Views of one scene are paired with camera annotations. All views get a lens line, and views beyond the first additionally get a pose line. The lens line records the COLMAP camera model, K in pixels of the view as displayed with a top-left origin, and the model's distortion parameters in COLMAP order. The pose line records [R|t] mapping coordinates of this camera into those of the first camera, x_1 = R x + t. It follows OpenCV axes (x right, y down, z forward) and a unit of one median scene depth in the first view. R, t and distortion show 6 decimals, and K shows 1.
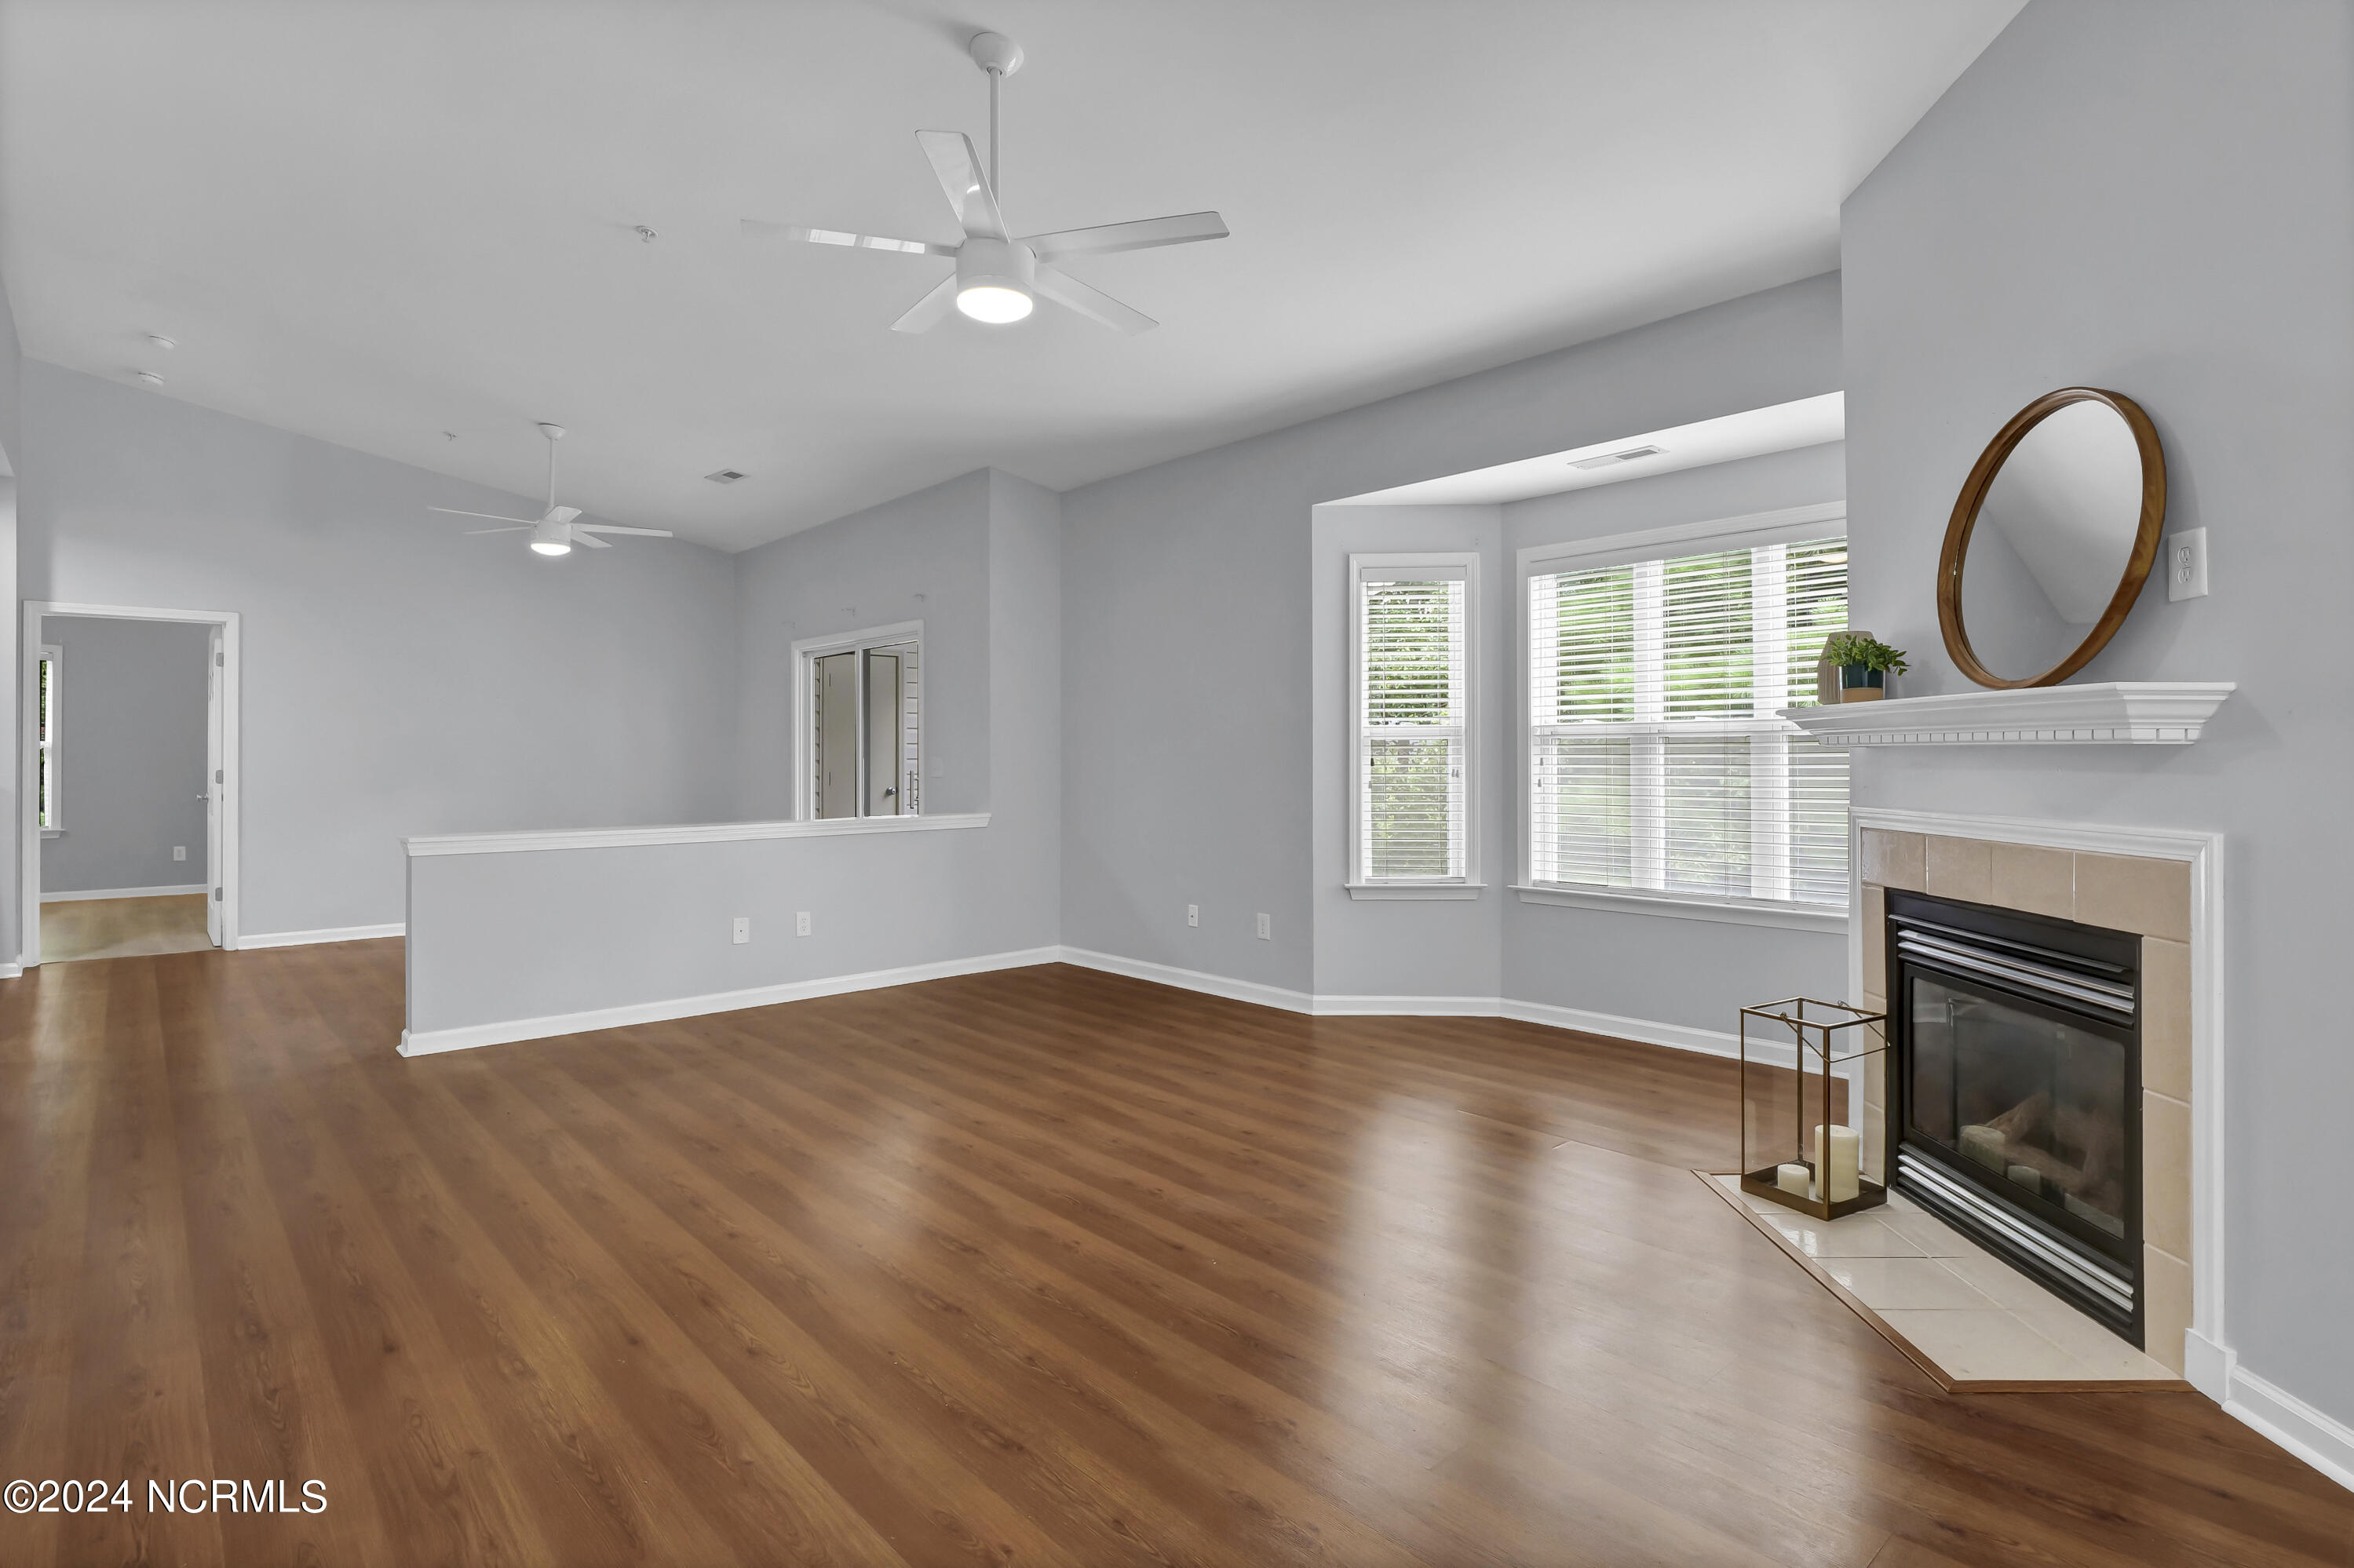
lens RADIAL K [[1173.0, 0, 1164.5], [0, 1173.0, 764.4], [0, 0, 1]] dist [-0.013611, -0.001942]
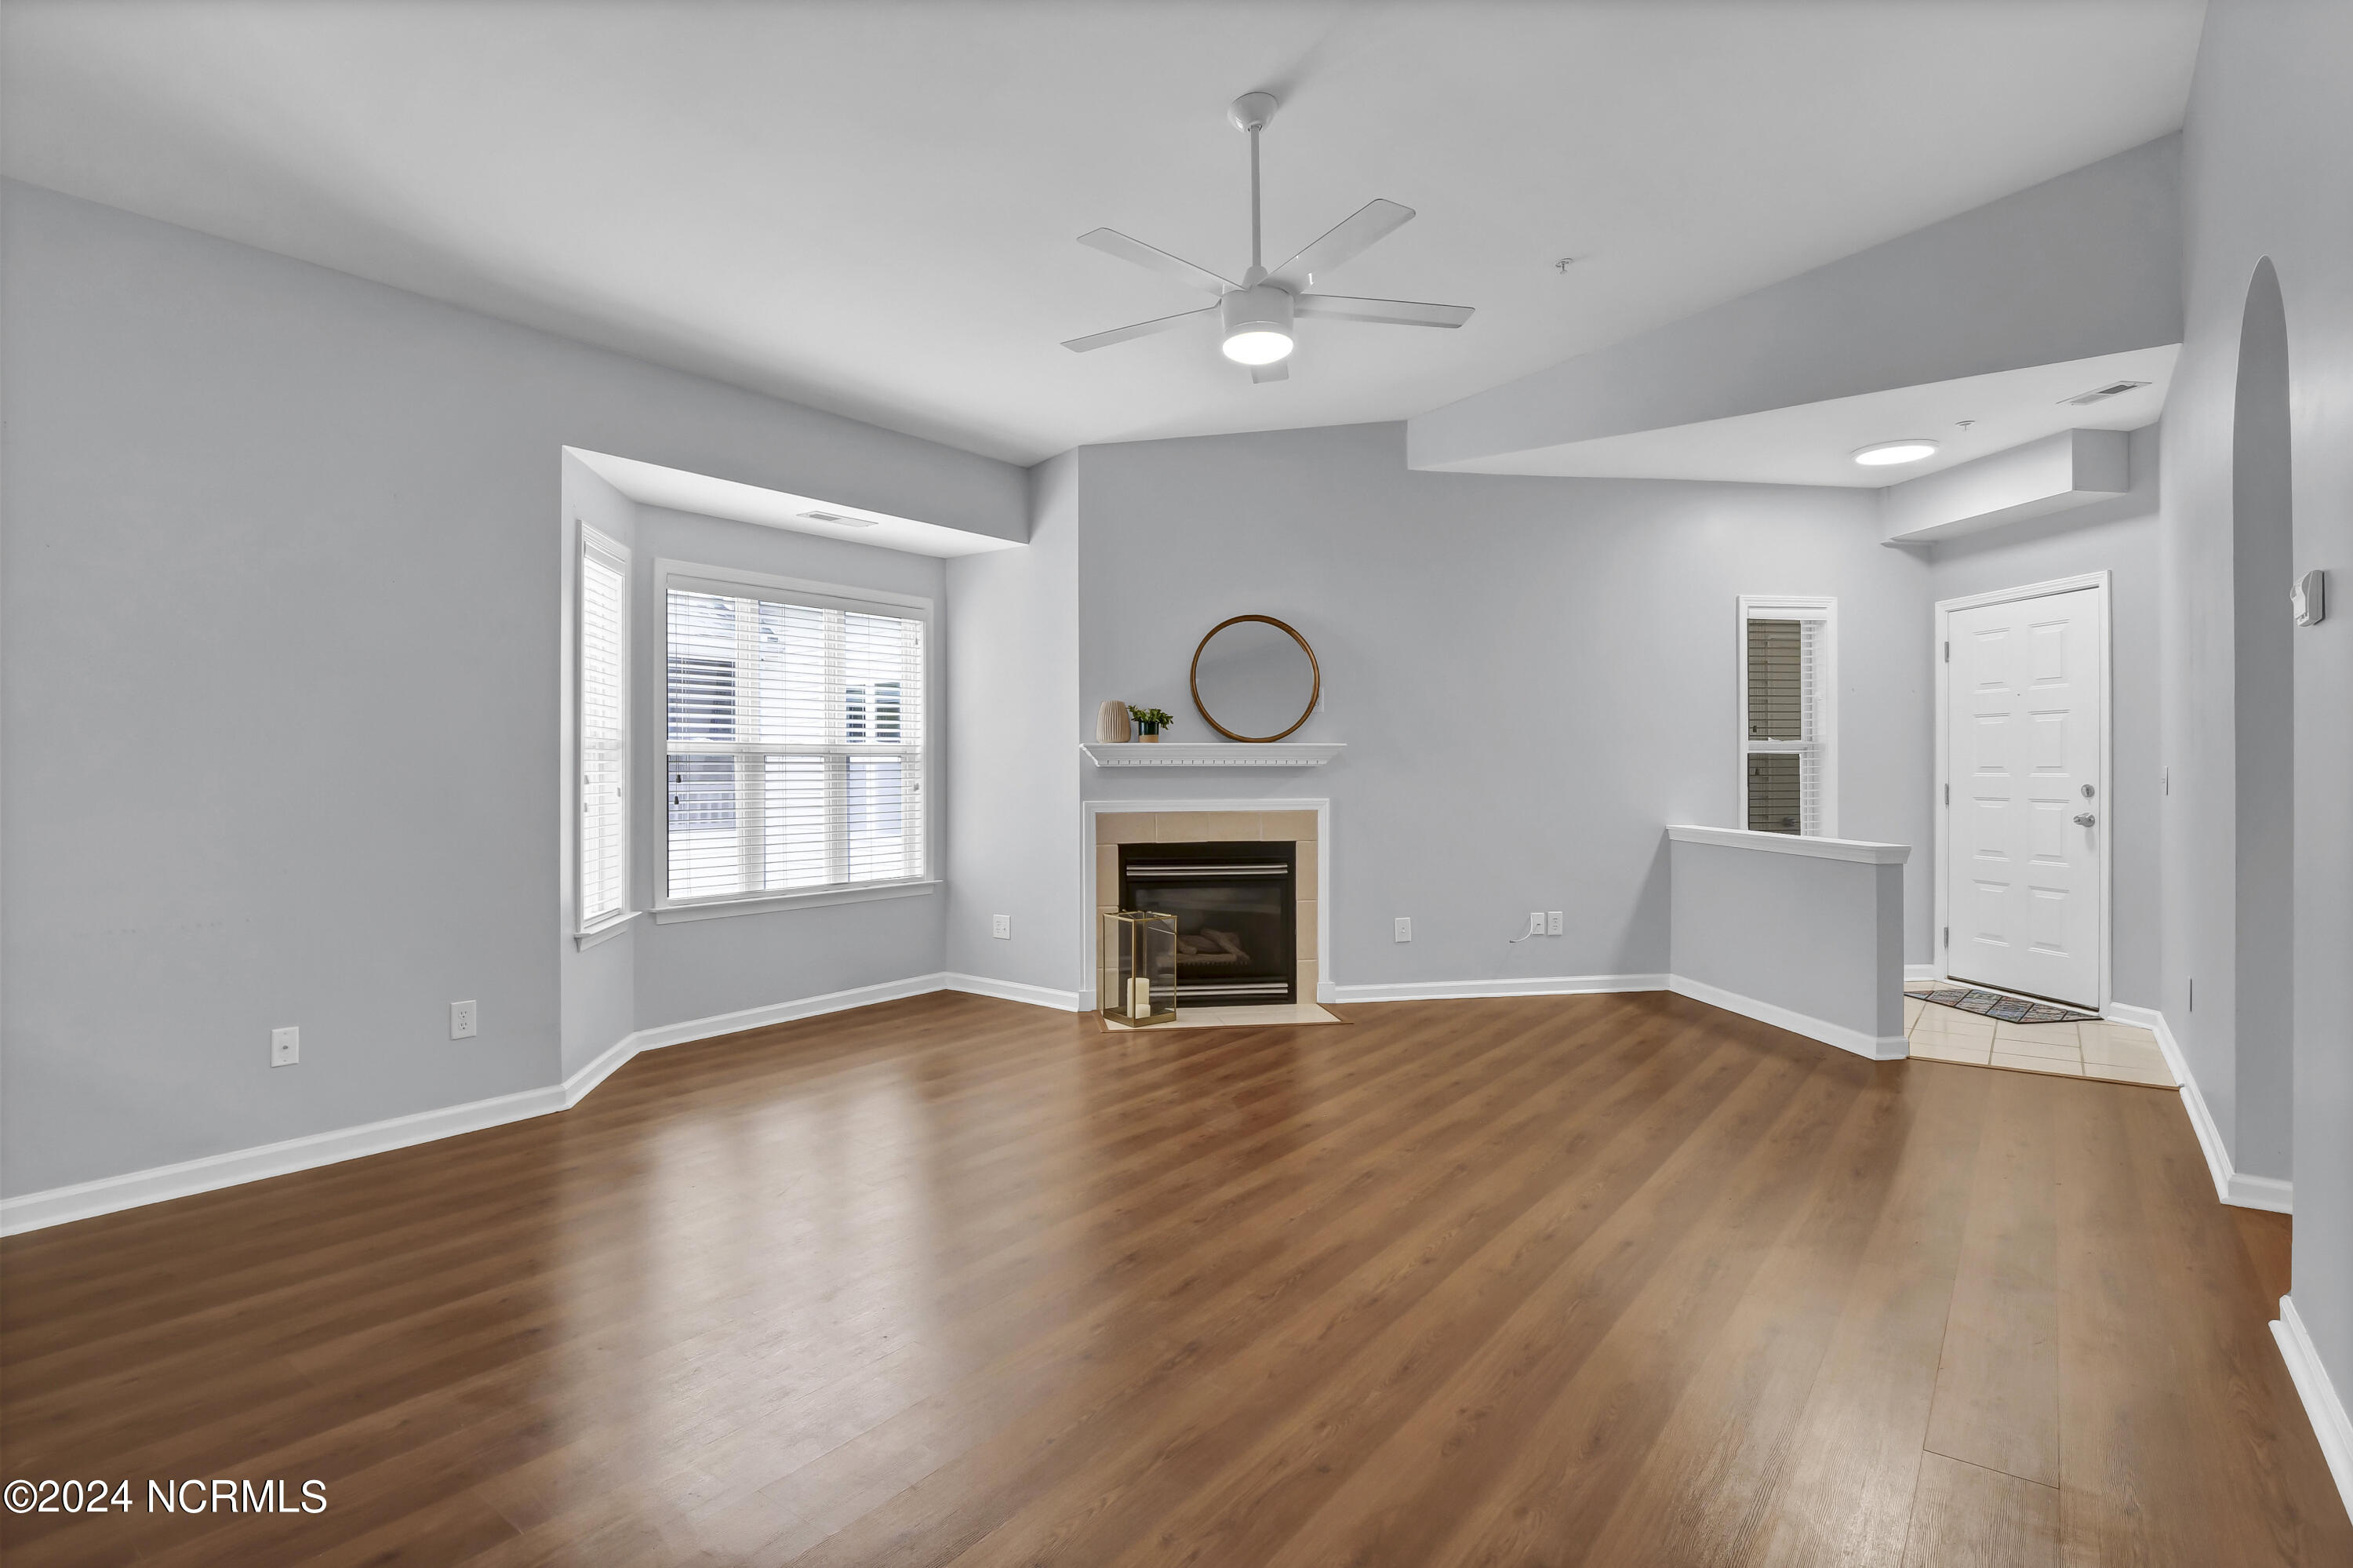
lens RADIAL K [[1172.7, 0, 1164.0], [0, 1172.7, 764.4], [0, 0, 1]] dist [-0.013611, -0.001942]
pose [[-0.195323, 0.009705, 0.980691, -1.118912], [0.009964, 0.999919, -0.007911, -0.002795], [-0.980688, 0.008226, -0.195404, 1.221842]]
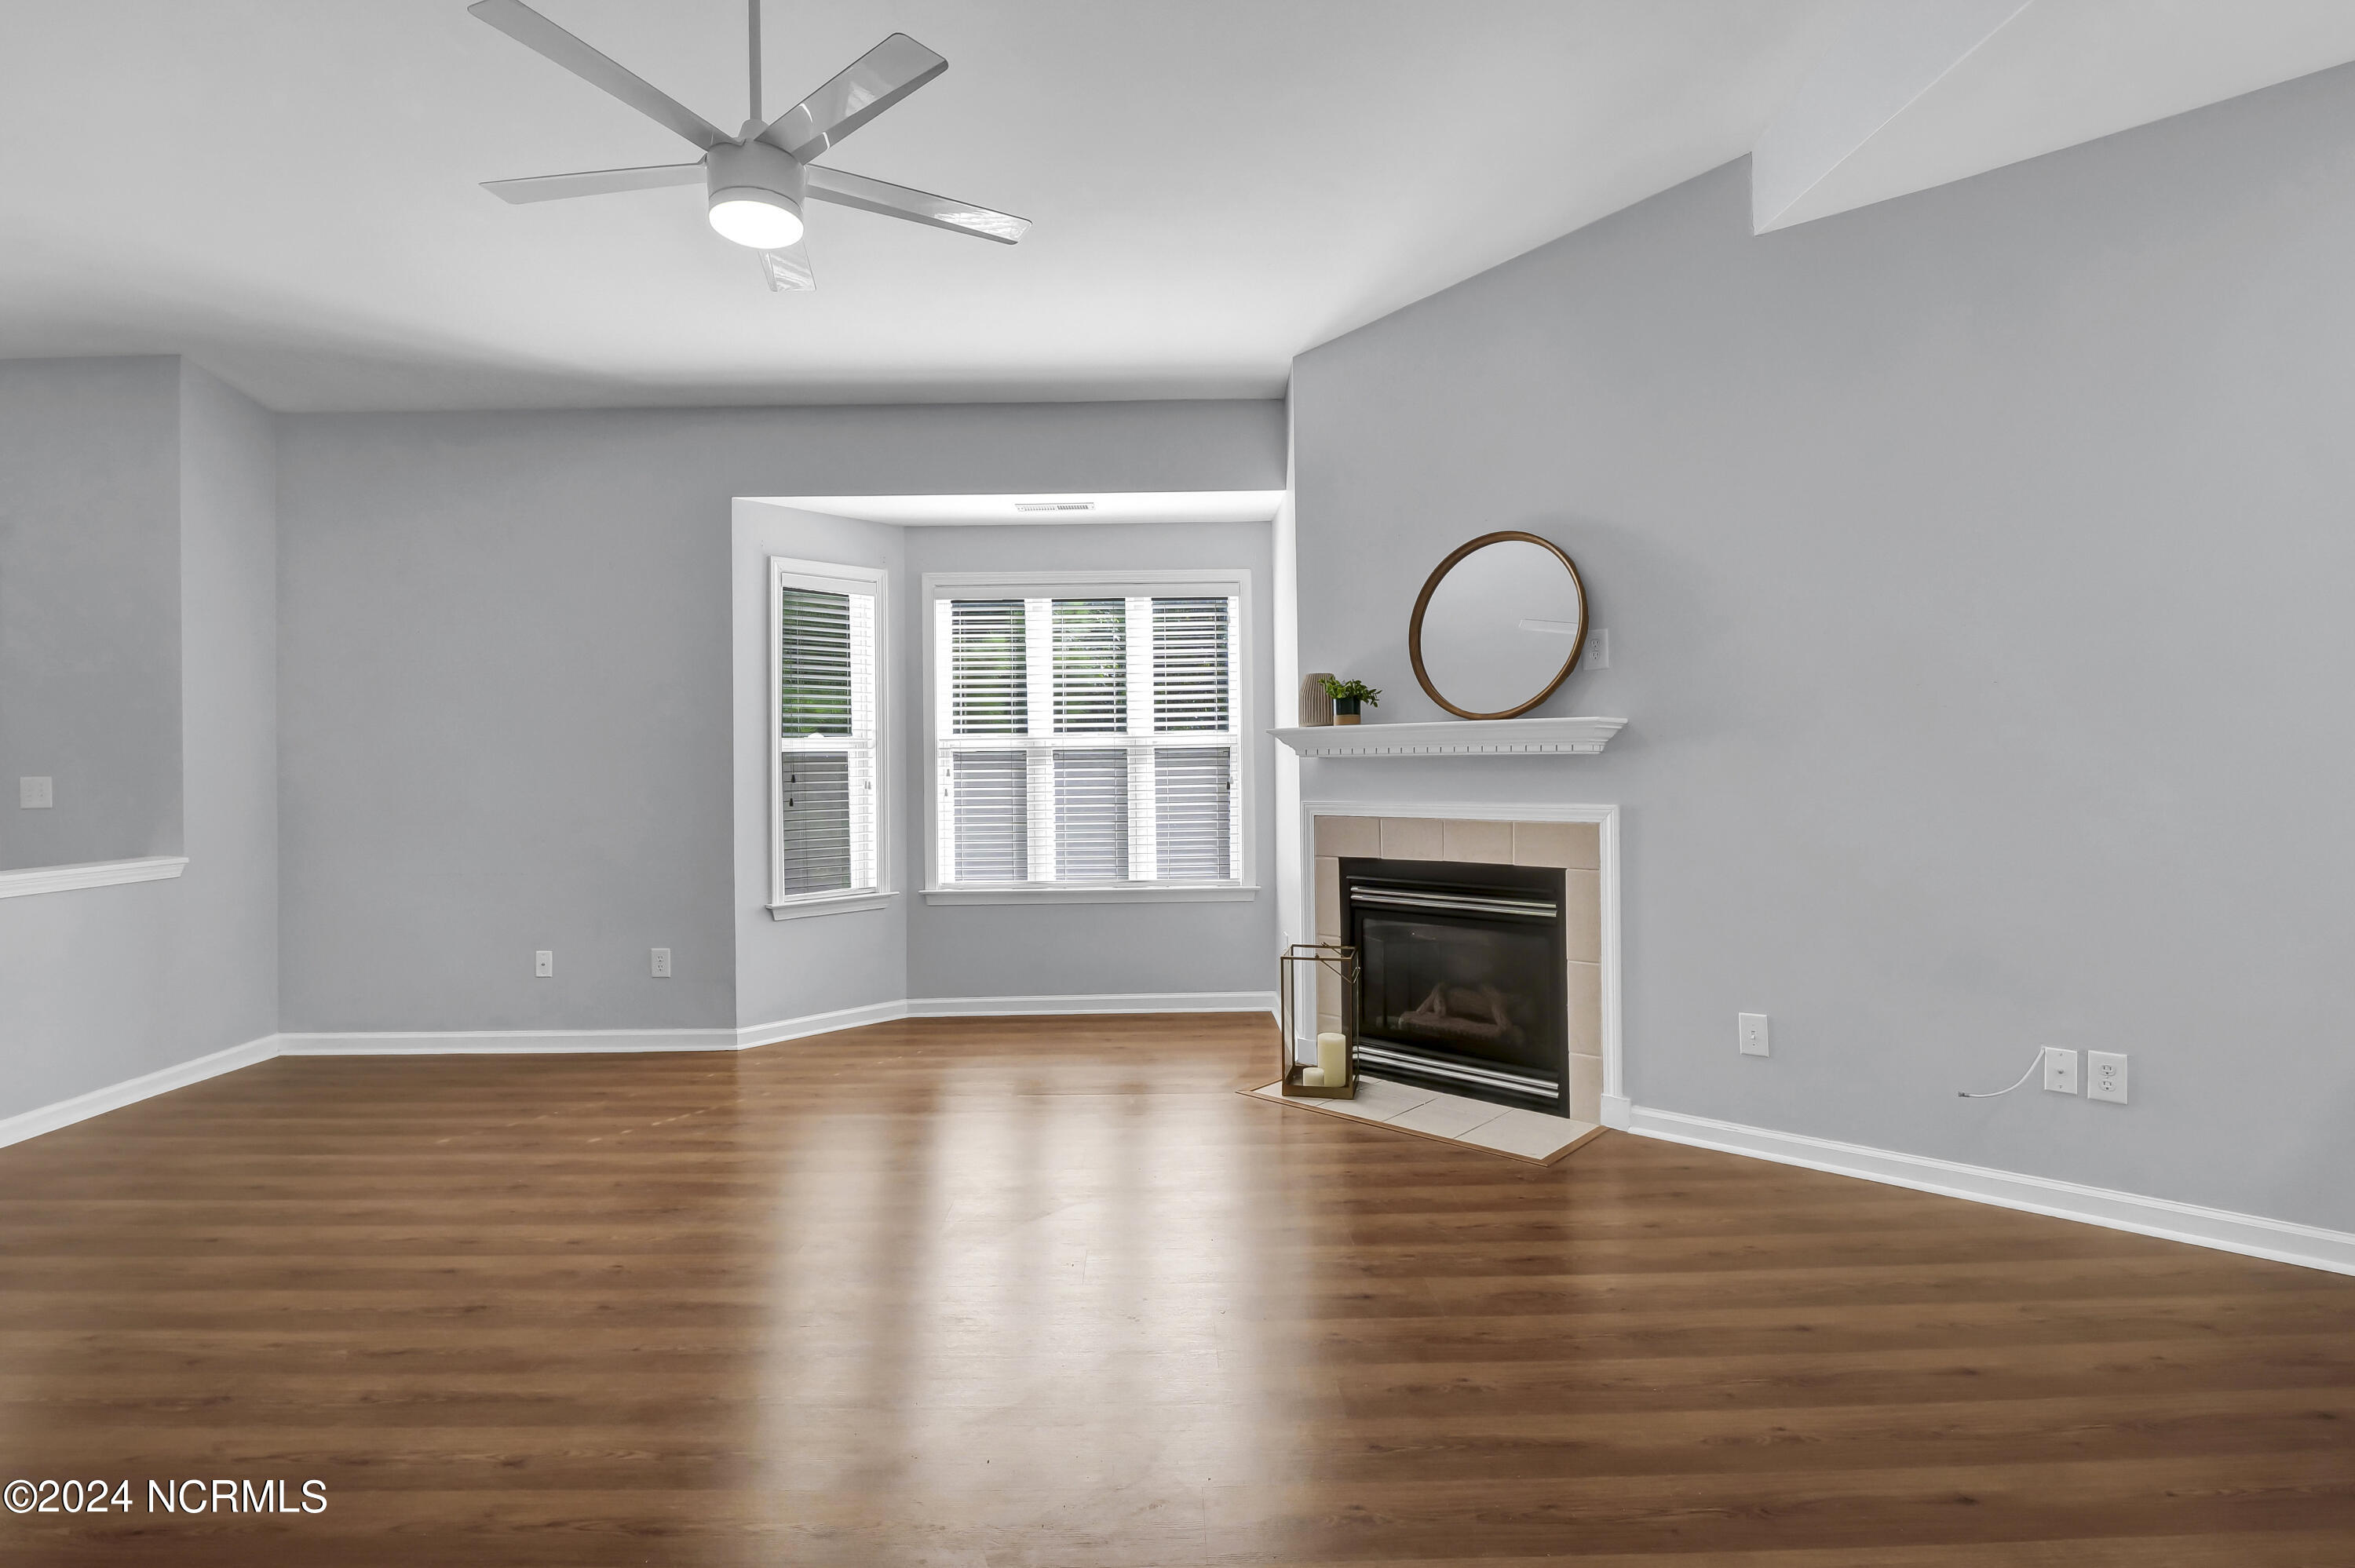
lens RADIAL K [[1173.5, 0, 1165.0], [0, 1173.5, 764.4], [0, 0, 1]] dist [-0.013611, -0.001942]
pose [[0.658971, -0.004644, 0.752154, -0.549043], [0.014819, 0.999867, -0.006809, 0.000267], [-0.752022, 0.015633, 0.658952, 0.218579]]
